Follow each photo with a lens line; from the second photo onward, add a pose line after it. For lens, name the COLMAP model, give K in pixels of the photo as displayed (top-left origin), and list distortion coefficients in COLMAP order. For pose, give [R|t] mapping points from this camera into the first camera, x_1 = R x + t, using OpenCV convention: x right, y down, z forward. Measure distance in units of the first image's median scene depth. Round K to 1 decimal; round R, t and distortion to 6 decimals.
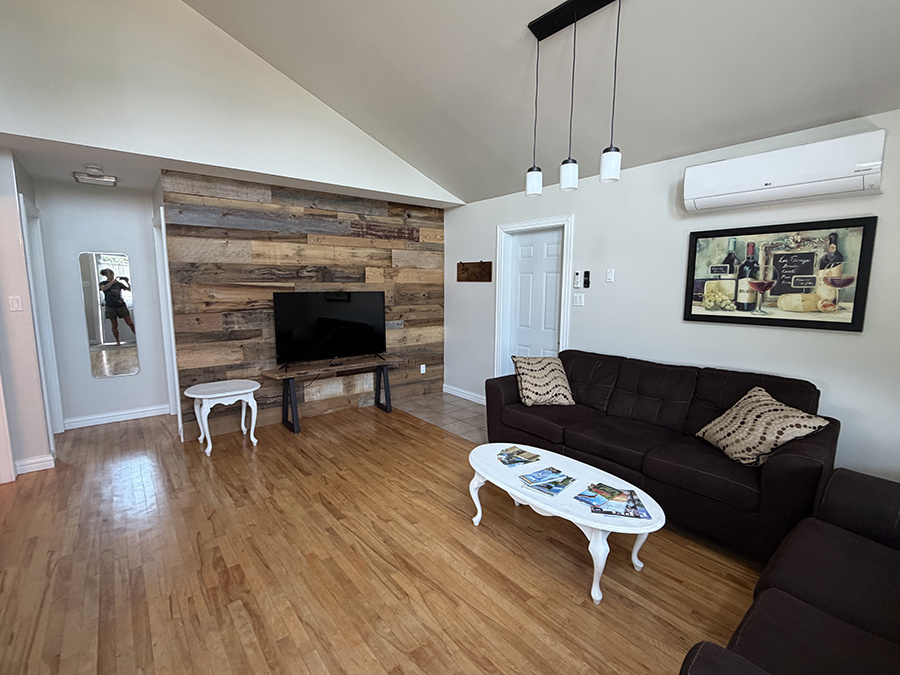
lens RADIAL K [[417.0, 0, 447.5], [0, 417.0, 335.2], [0, 0, 1]] dist [0.003753, 0.000614]
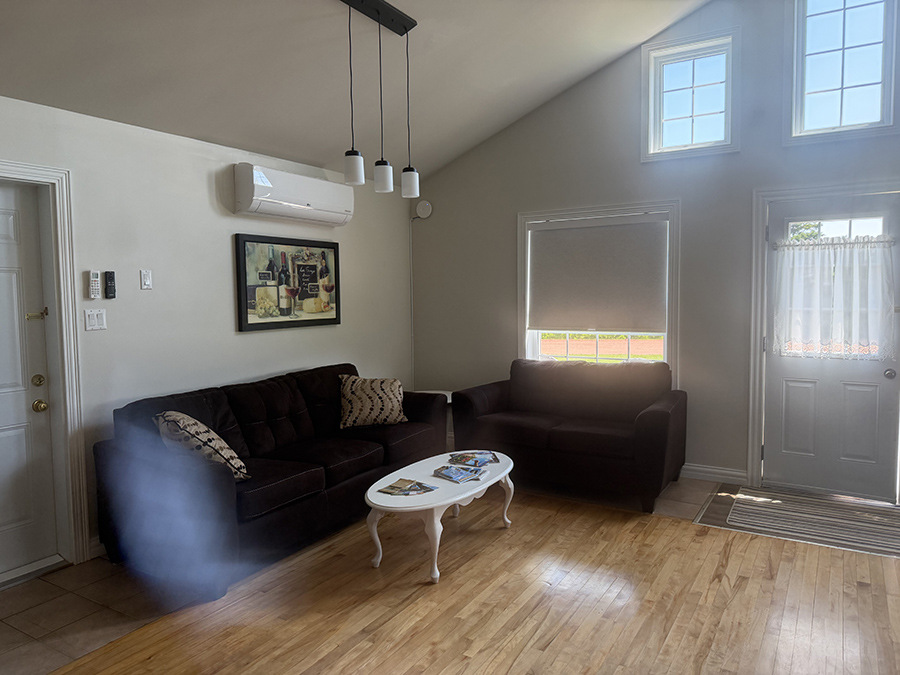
lens RADIAL K [[631.6, 0, 448.5], [0, 631.6, 337.9], [0, 0, 1]] dist [0.000471, -0.001865]
pose [[-0.339226, -0.065651, 0.938411, -0.946075], [0.130072, 0.984706, 0.115909, -0.135889], [-0.931669, 0.161380, -0.325498, 1.155907]]
